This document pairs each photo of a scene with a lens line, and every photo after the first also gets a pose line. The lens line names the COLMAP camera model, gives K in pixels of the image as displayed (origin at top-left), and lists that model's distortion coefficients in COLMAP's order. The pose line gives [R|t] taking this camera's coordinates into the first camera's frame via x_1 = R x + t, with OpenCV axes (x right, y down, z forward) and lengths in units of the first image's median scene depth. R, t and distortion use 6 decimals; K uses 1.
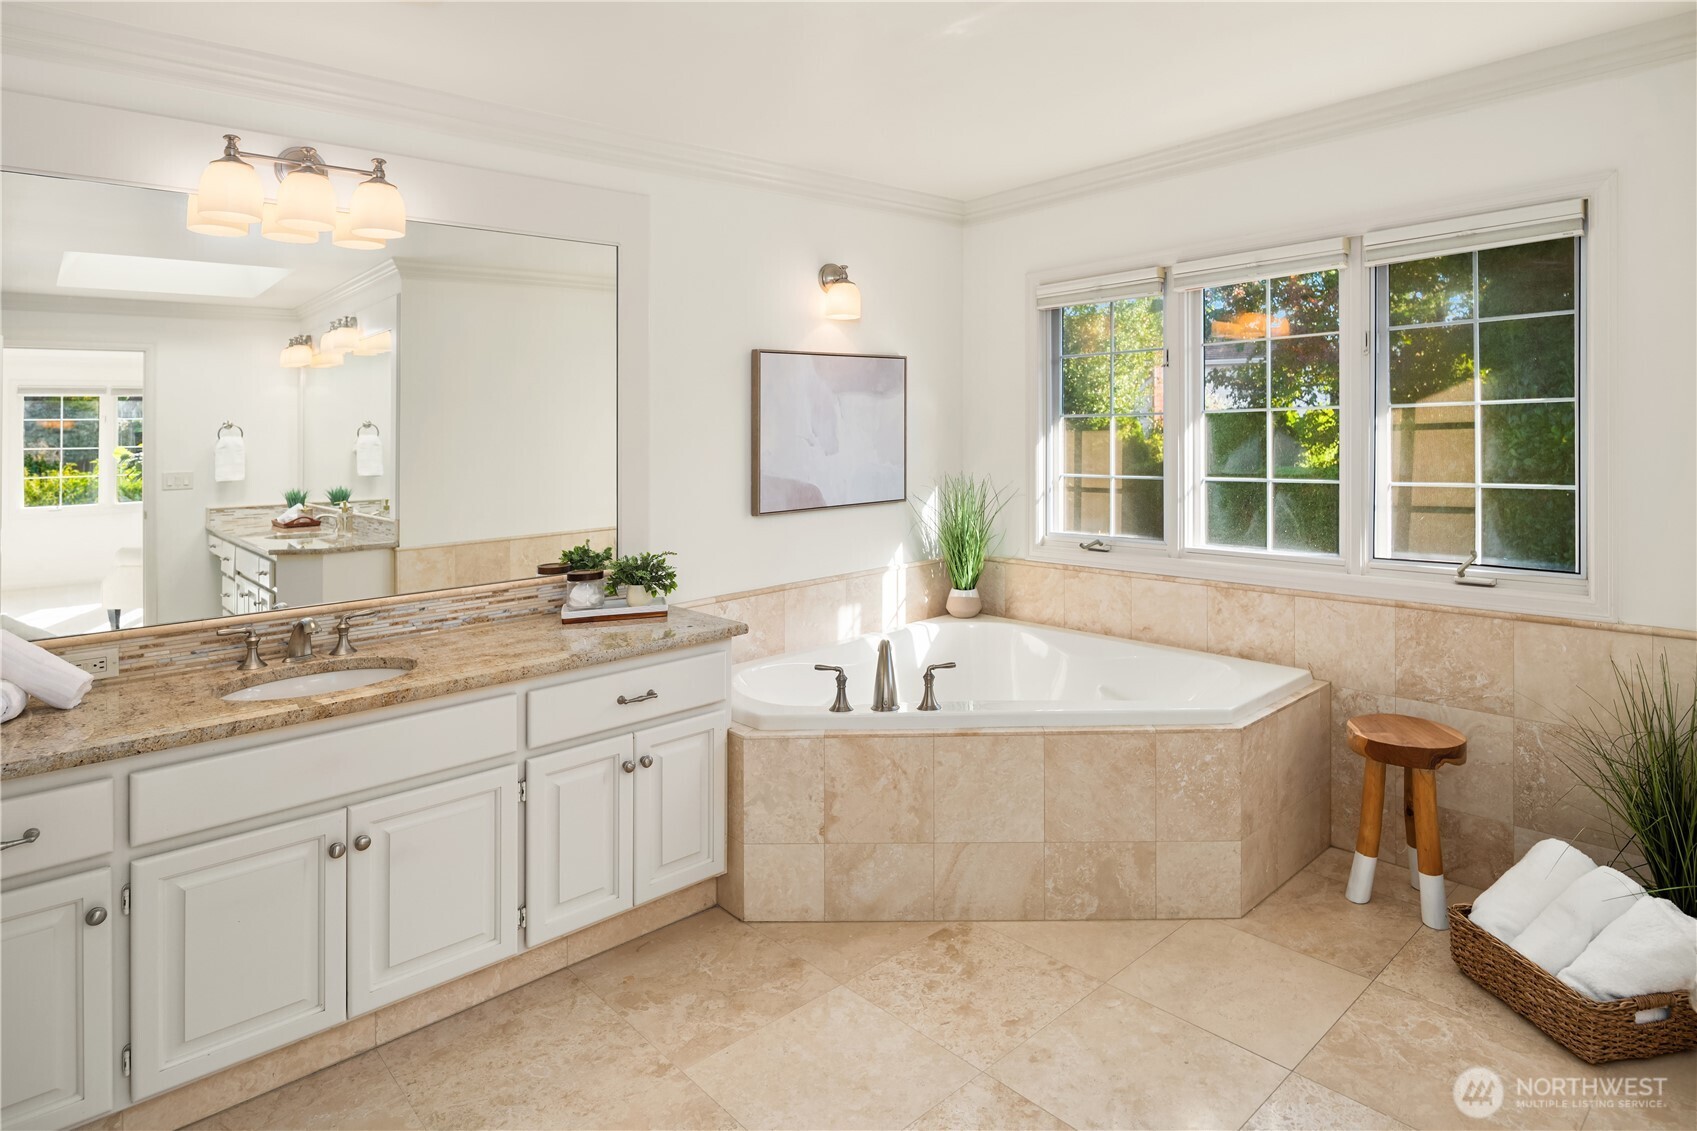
lens RADIAL K [[941.0, 0, 853.6], [0, 941.0, 440.3], [0, 0, 1]] dist [-0.000318, -0.000690]
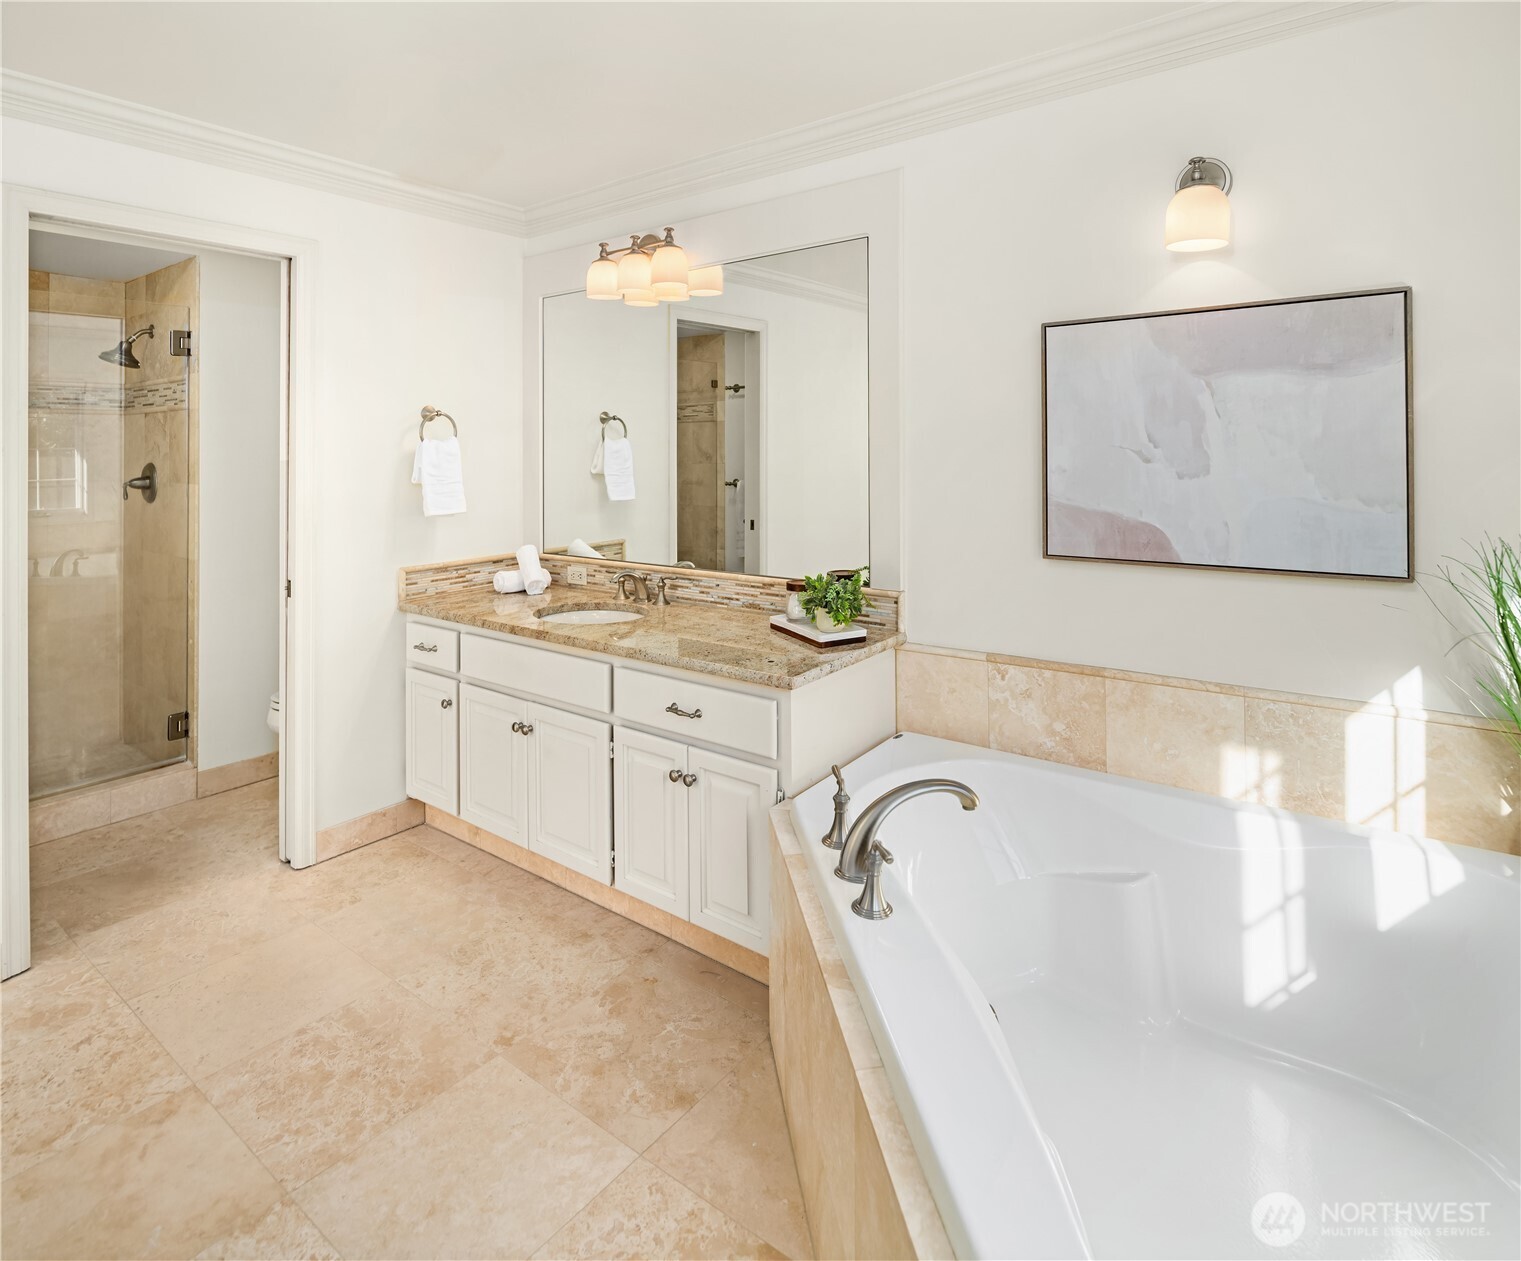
lens RADIAL K [[844.1, 0, 764.5], [0, 844.1, 422.1], [0, 0, 1]] dist [-0.001108, -0.001426]
pose [[0.185198, -0.004246, -0.982692, 0.567318], [0.002268, 0.999990, -0.003893, -0.023513], [0.982699, -0.001508, 0.185206, 0.790556]]
